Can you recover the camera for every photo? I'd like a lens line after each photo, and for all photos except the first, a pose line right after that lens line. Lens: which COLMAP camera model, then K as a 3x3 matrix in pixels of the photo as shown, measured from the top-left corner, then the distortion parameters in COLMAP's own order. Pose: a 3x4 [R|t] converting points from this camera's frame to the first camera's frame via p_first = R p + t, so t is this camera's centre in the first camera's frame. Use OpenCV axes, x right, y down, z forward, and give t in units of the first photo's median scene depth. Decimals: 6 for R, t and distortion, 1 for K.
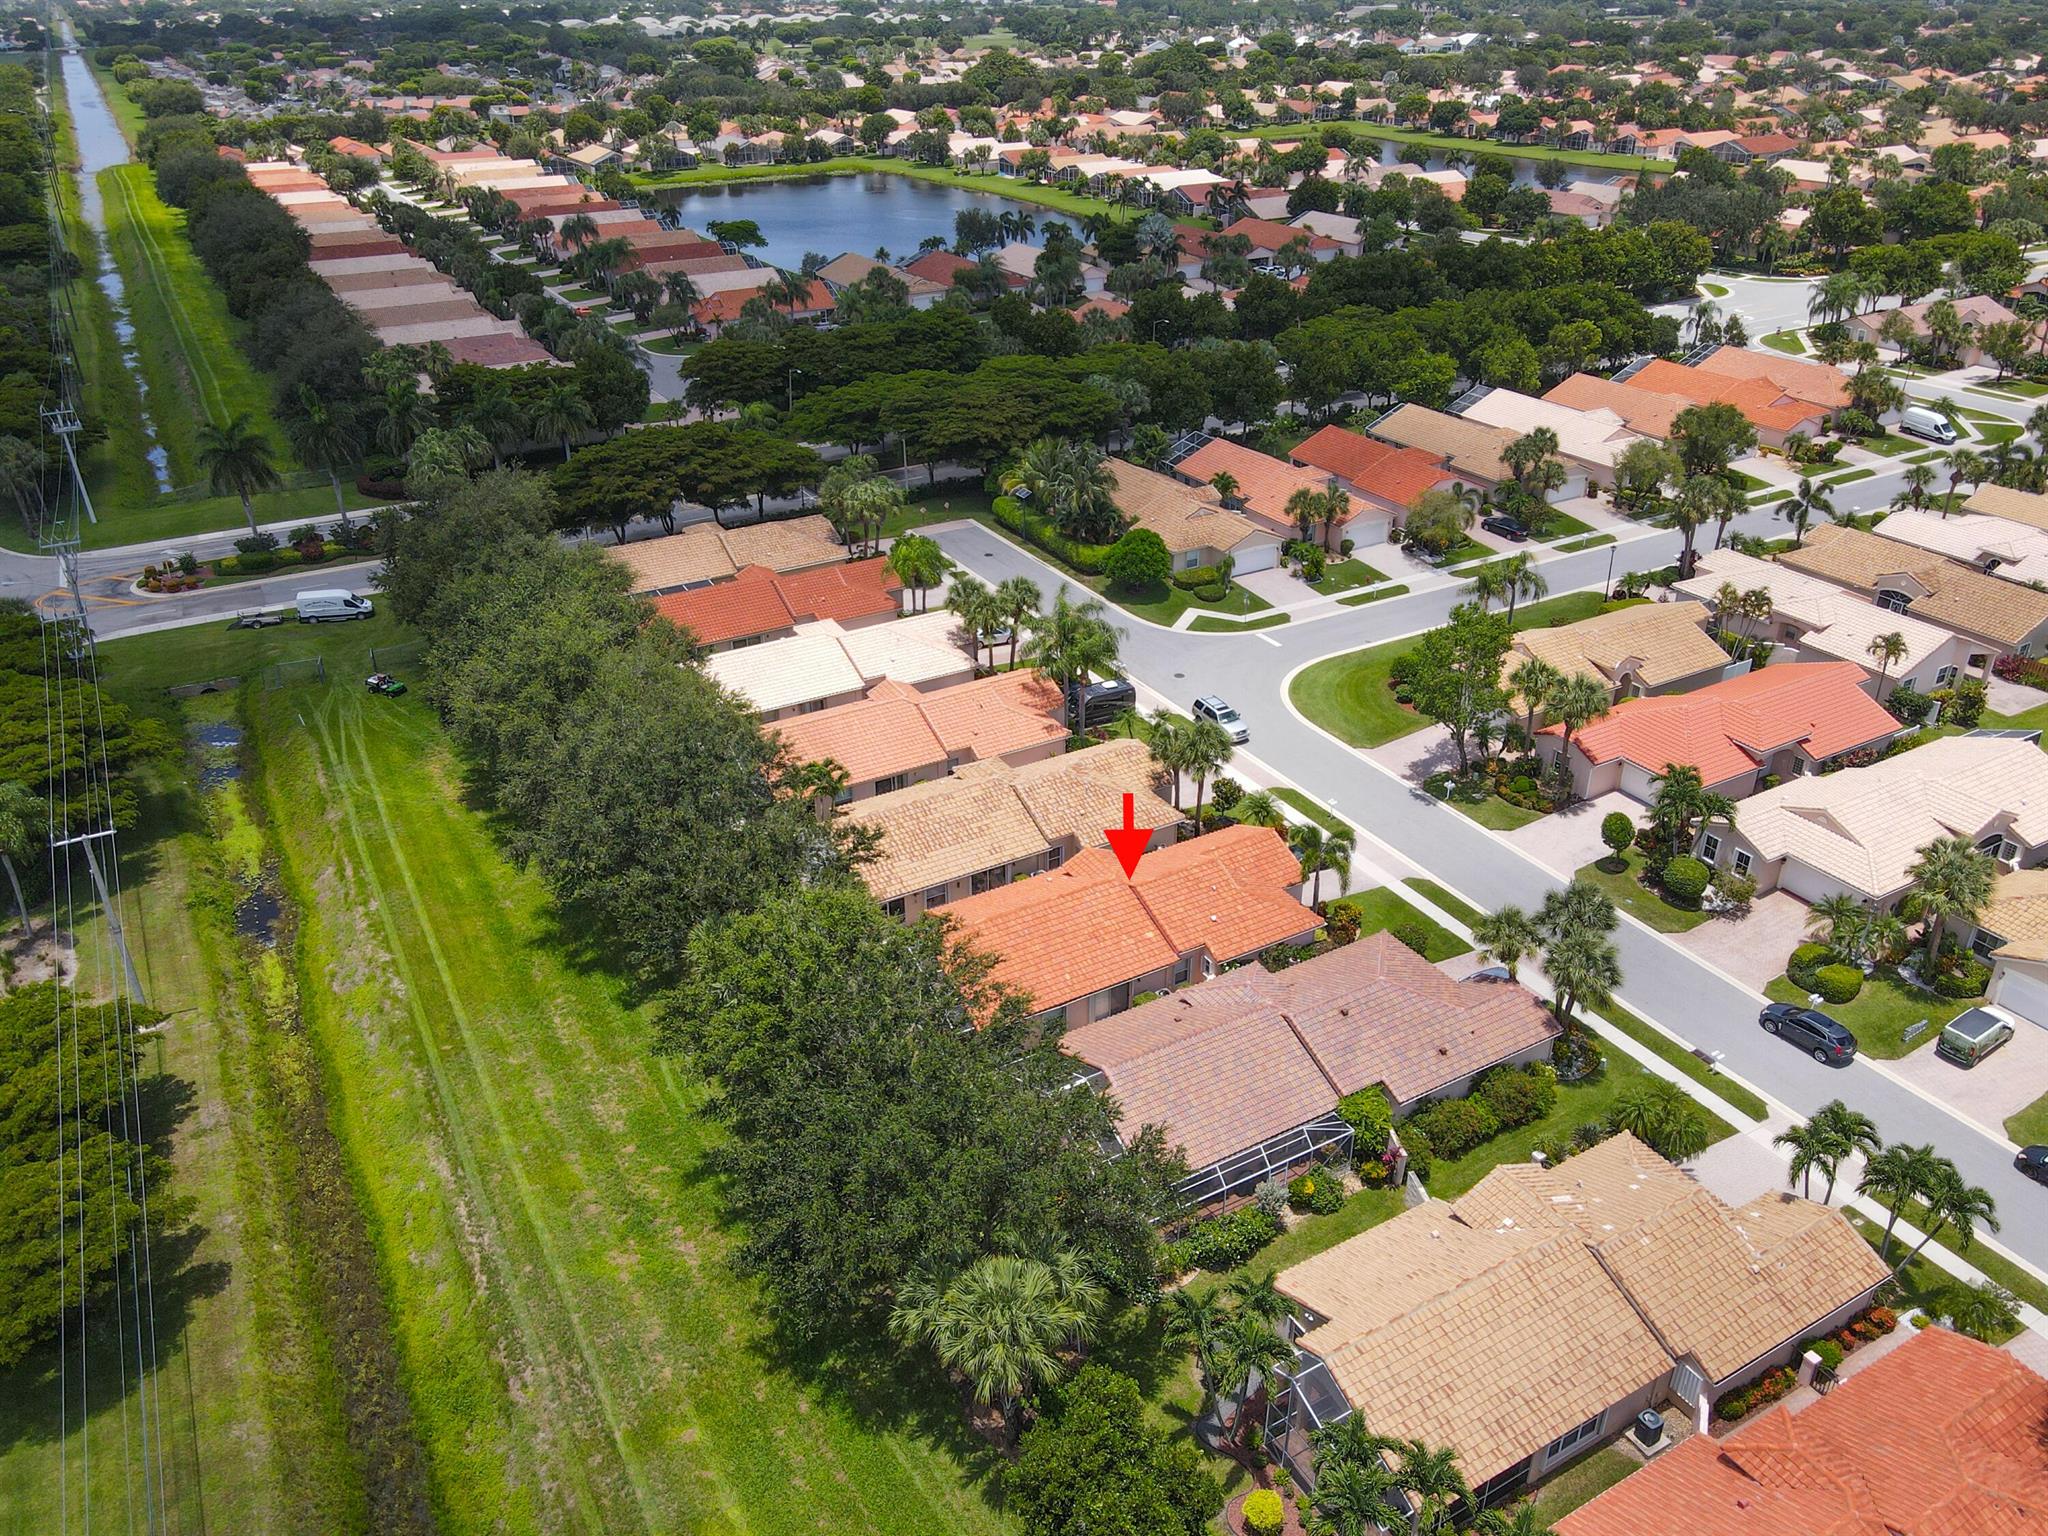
lens RADIAL K [[1516.9, 0, 1014.8], [0, 1516.9, 762.1], [0, 0, 1]] dist [0.004403, 0.011232]
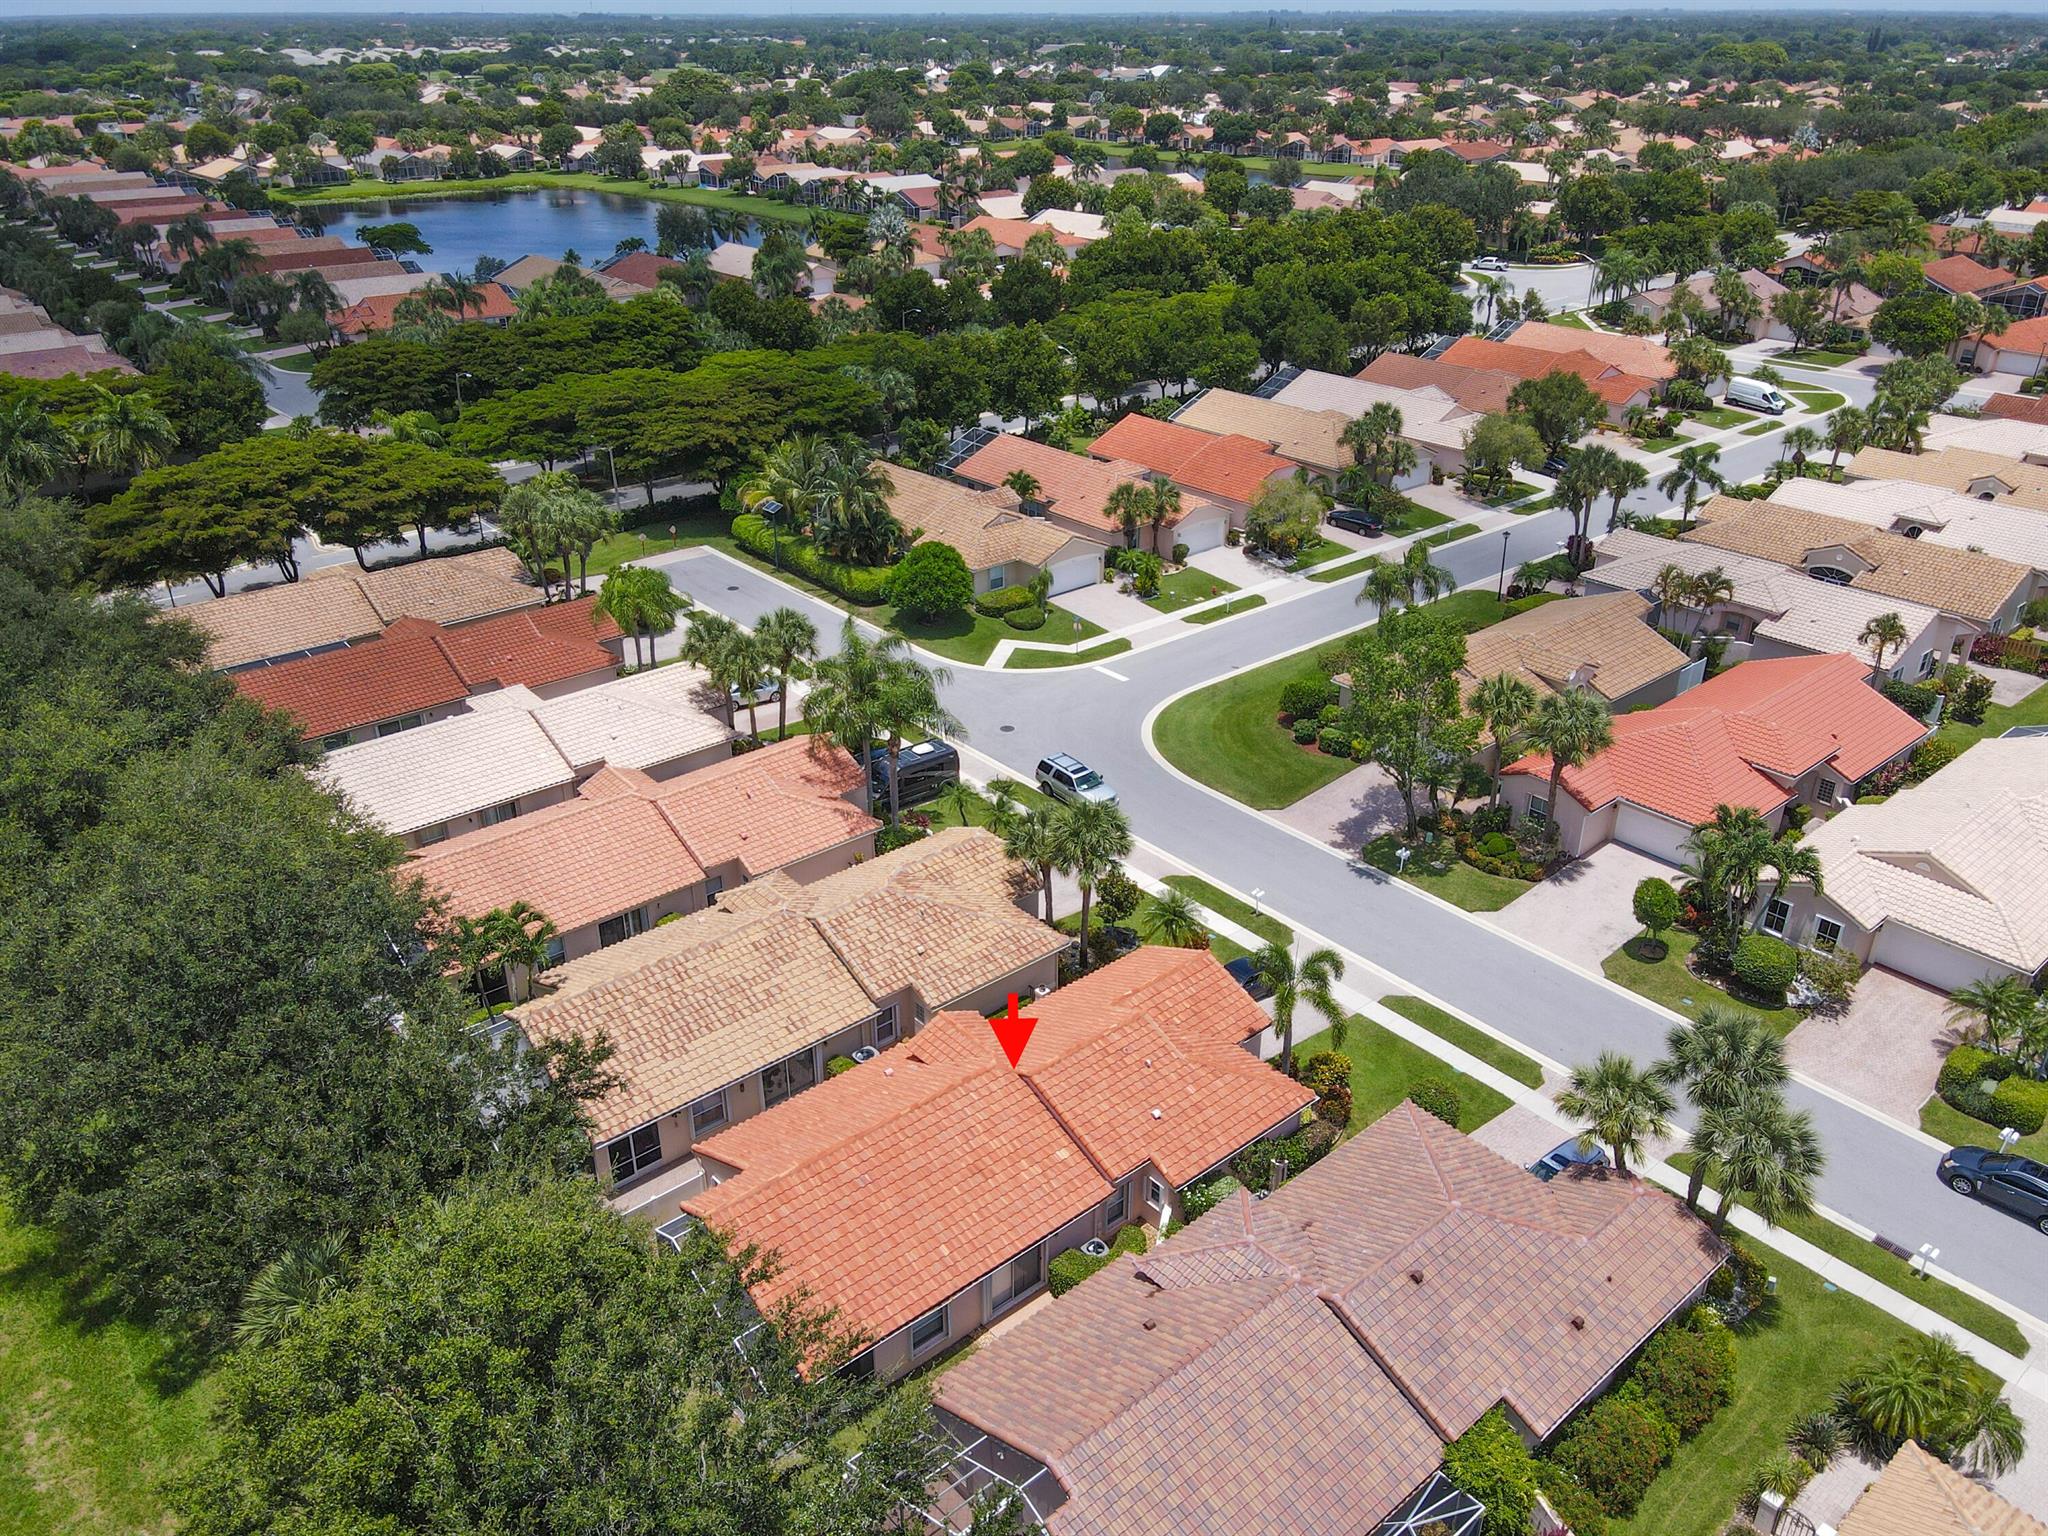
lens RADIAL K [[1516.9, 0, 1014.8], [0, 1516.9, 762.1], [0, 0, 1]] dist [0.004403, 0.011232]
pose [[0.982702, -0.075339, 0.169179, -0.013287], [0.080129, 0.996549, -0.021658, -0.019406], [-0.166964, 0.034839, 0.985347, 0.211472]]
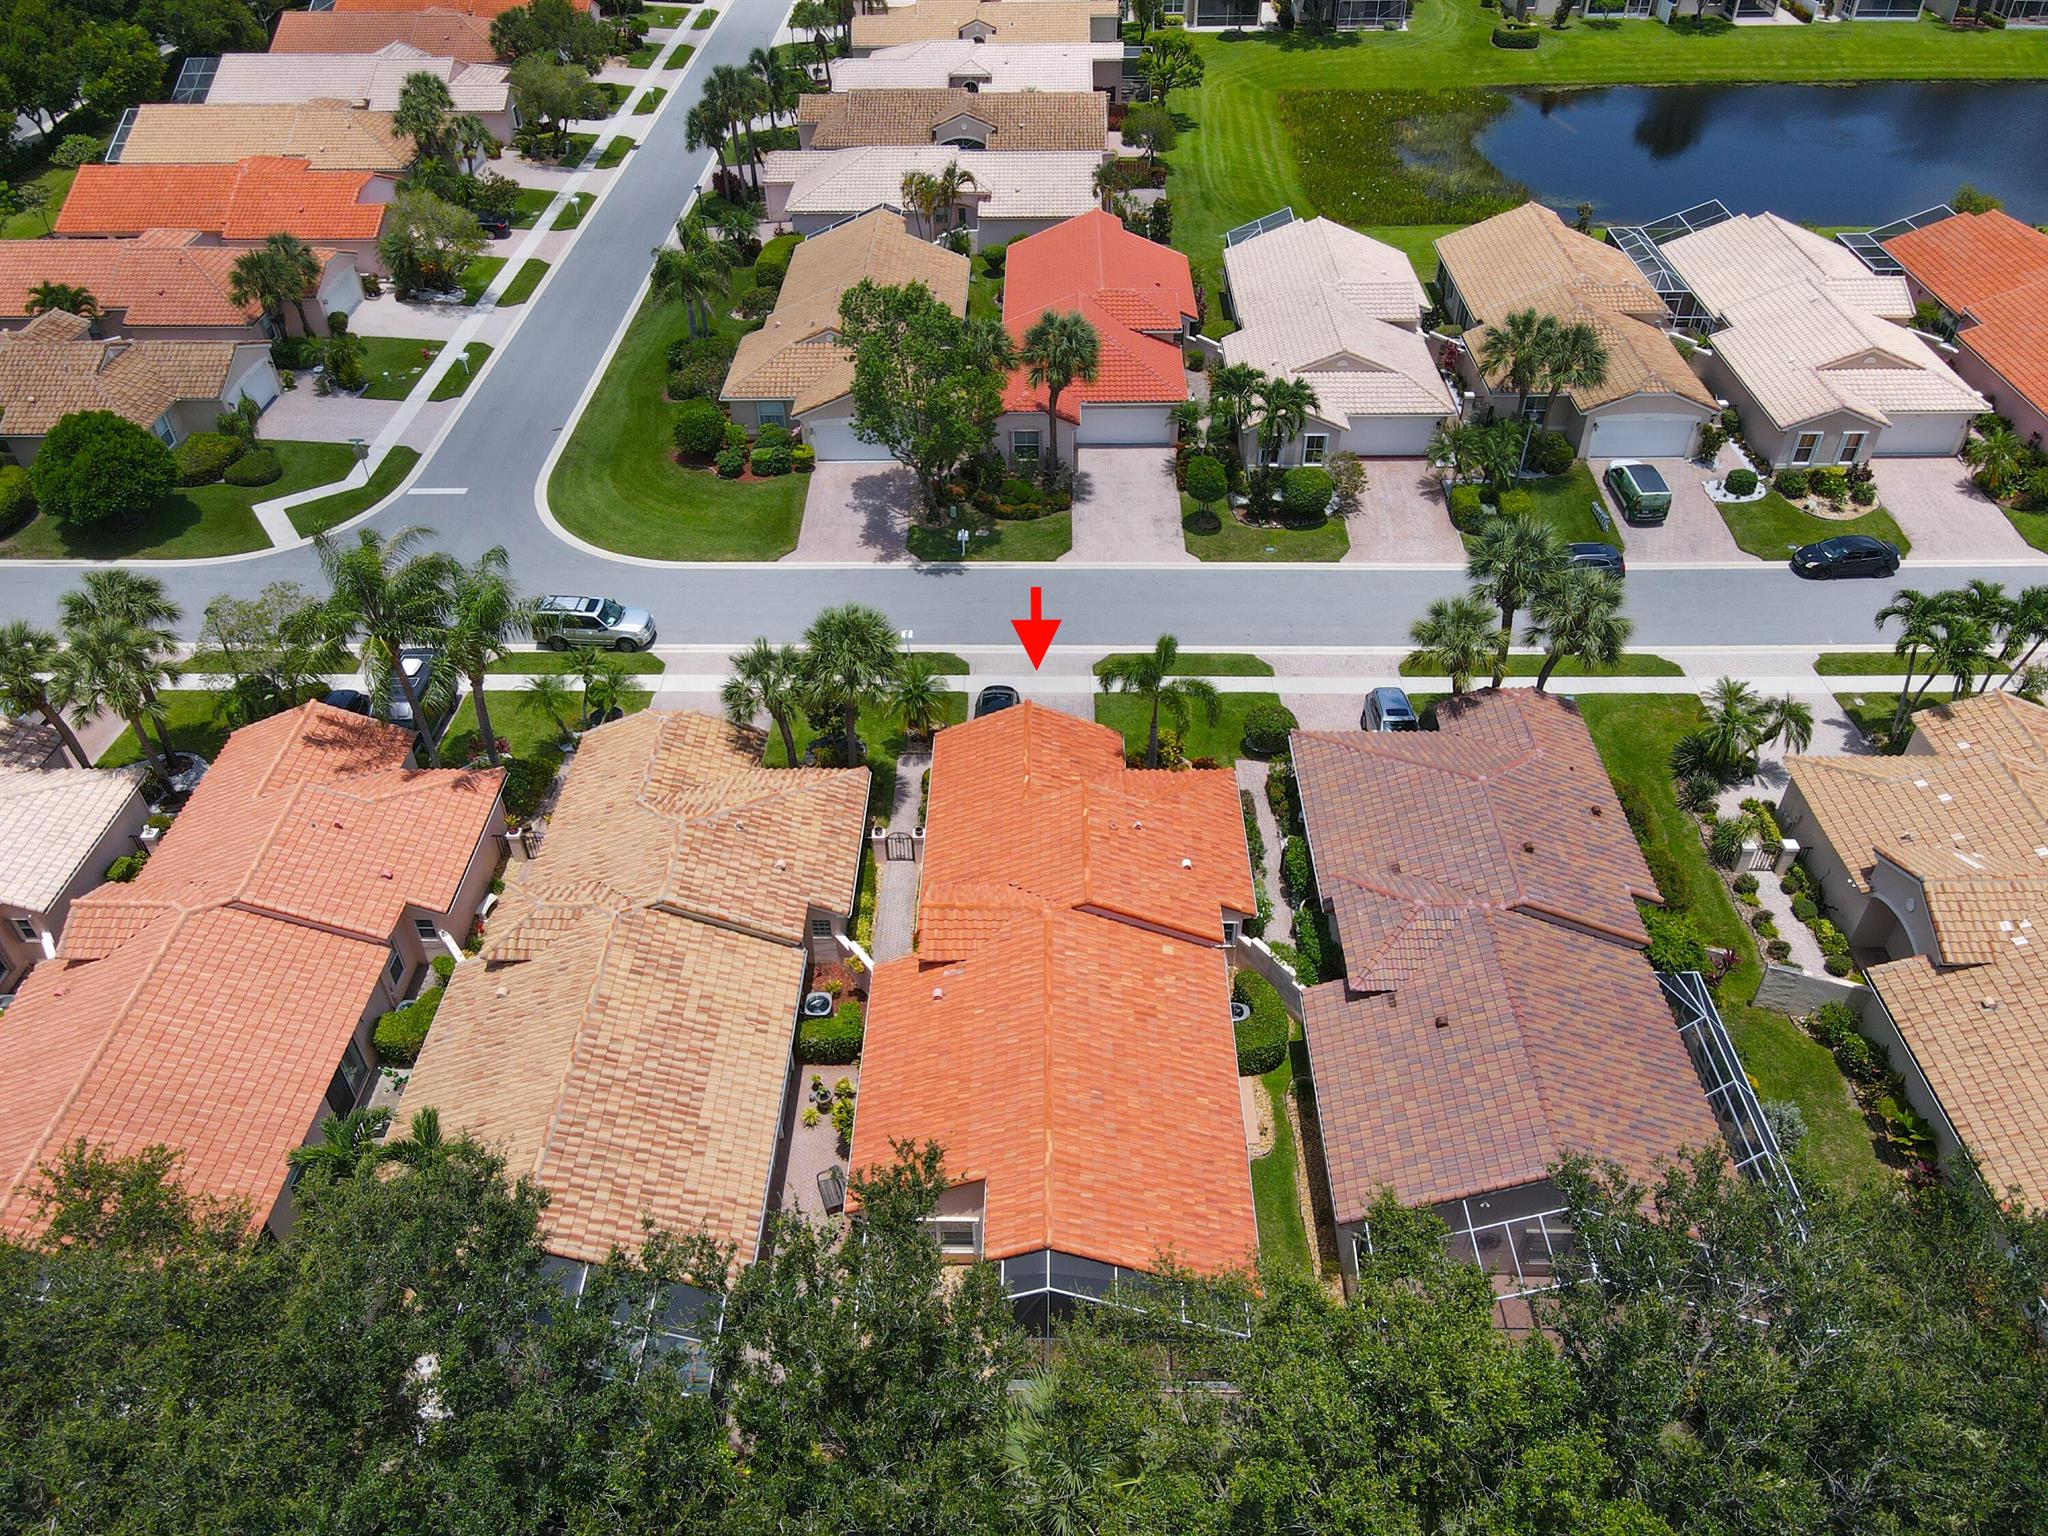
lens RADIAL K [[1516.9, 0, 1014.8], [0, 1516.9, 762.1], [0, 0, 1]] dist [0.004403, 0.011232]
pose [[0.510982, -0.545465, 0.664354, -0.159200], [0.413139, 0.833594, 0.366656, -0.101461], [-0.753799, 0.087116, 0.651305, 0.365391]]
